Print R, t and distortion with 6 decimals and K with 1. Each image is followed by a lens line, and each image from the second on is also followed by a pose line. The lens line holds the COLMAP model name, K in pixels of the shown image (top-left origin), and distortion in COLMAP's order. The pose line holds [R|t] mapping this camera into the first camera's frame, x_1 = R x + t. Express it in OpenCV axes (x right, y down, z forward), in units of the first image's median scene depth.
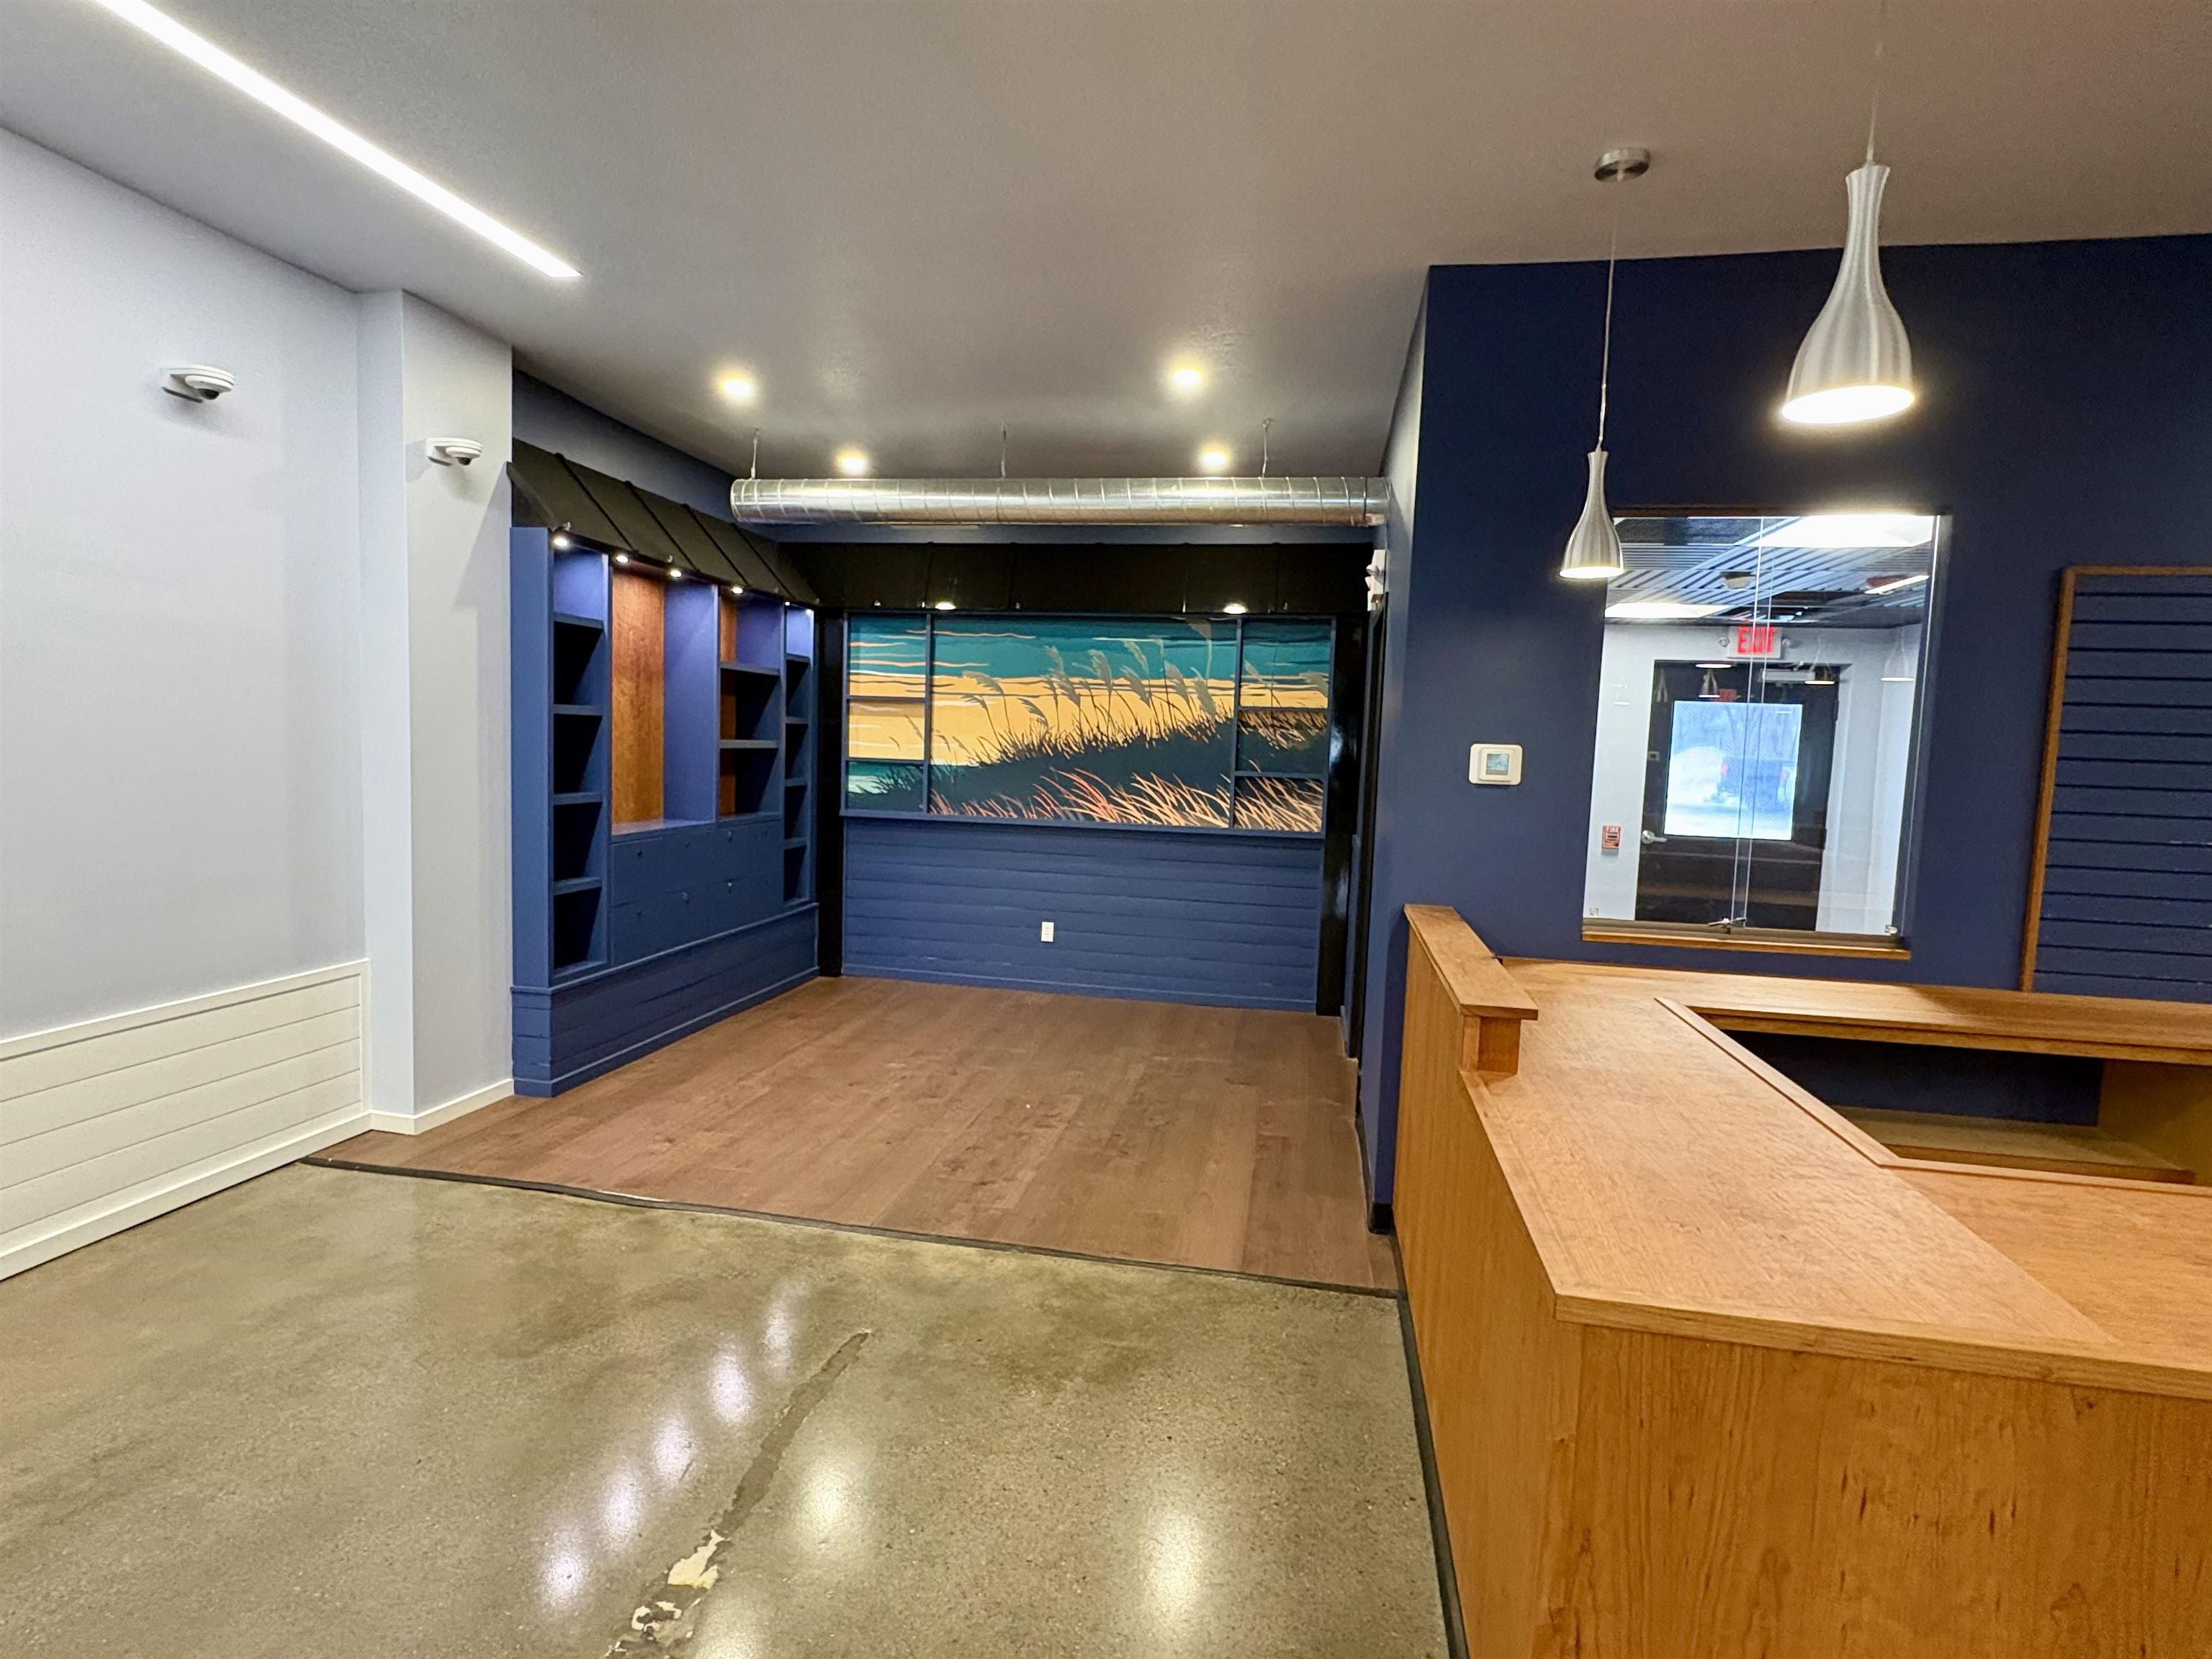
lens RADIAL K [[1139.6, 0, 1092.4], [0, 1139.6, 843.0], [0, 0, 1]] dist [0.000742, -0.000213]
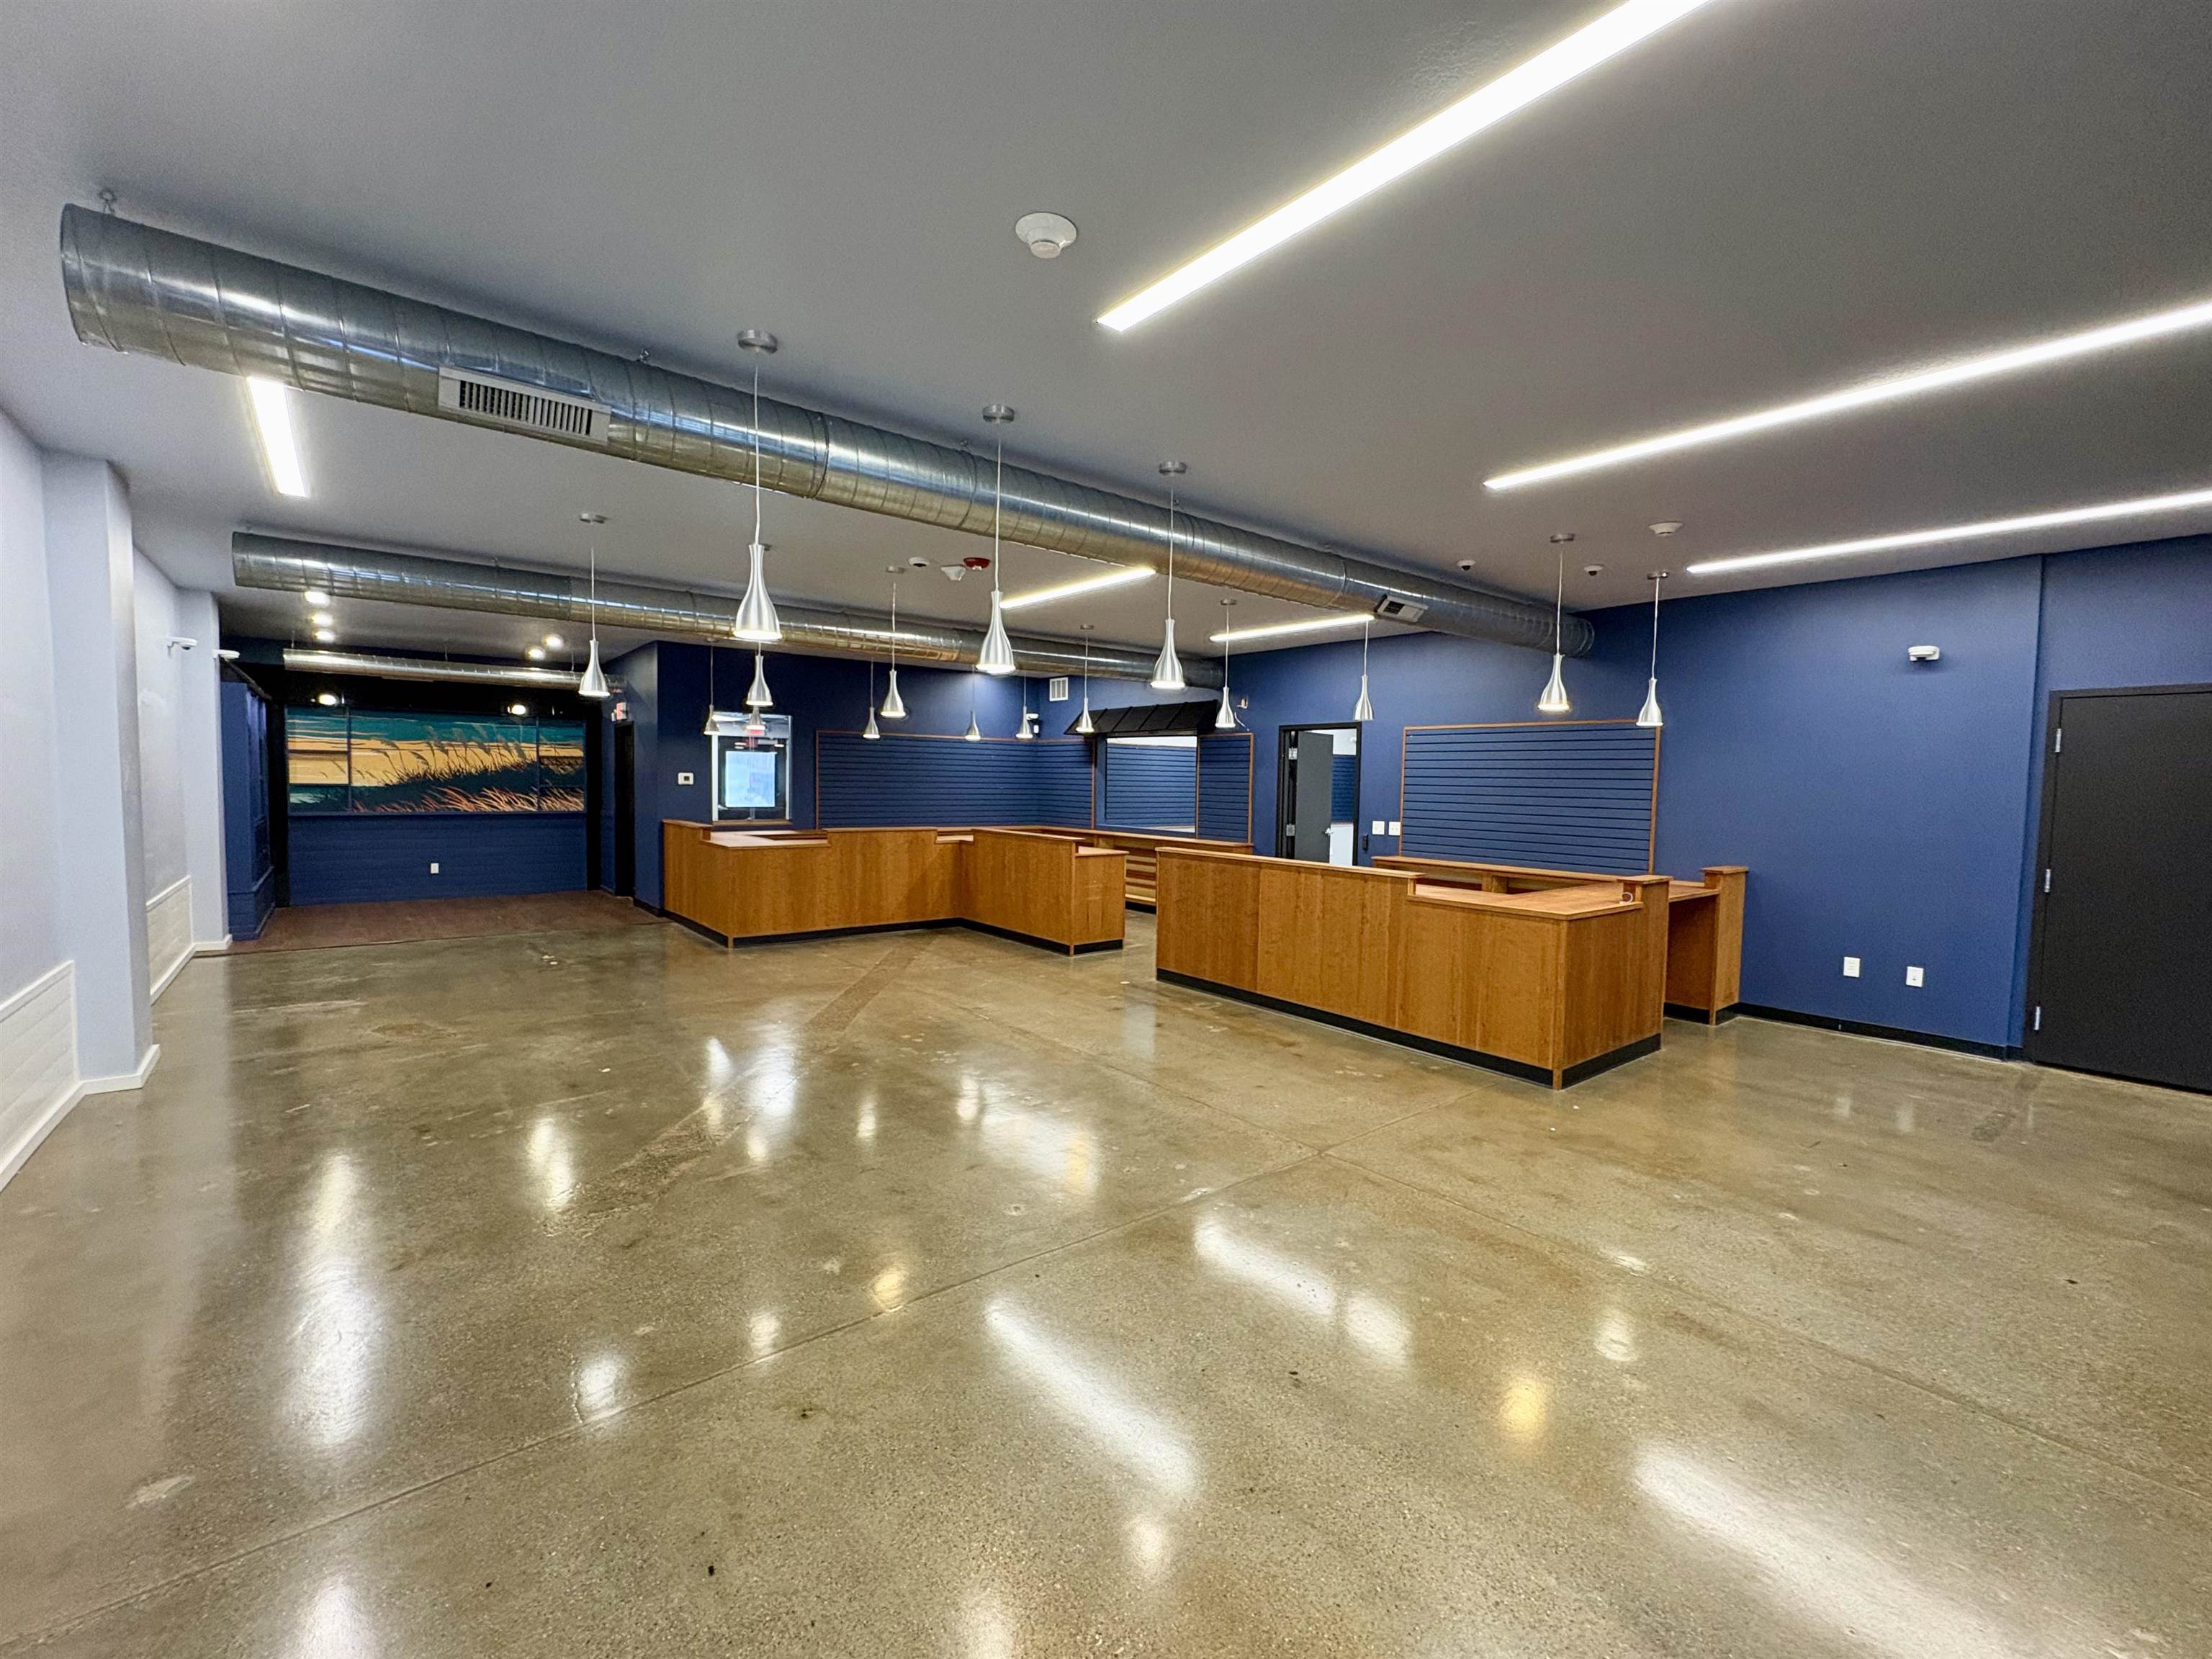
lens RADIAL K [[925.6, 0, 1102.1], [0, 925.6, 832.3], [0, 0, 1]] dist [-0.001527, 0.000261]
pose [[0.644603, -0.067519, 0.761530, -0.545964], [0.074997, 0.996873, 0.024903, 0.066079], [-0.760830, 0.041059, 0.647651, -0.993259]]
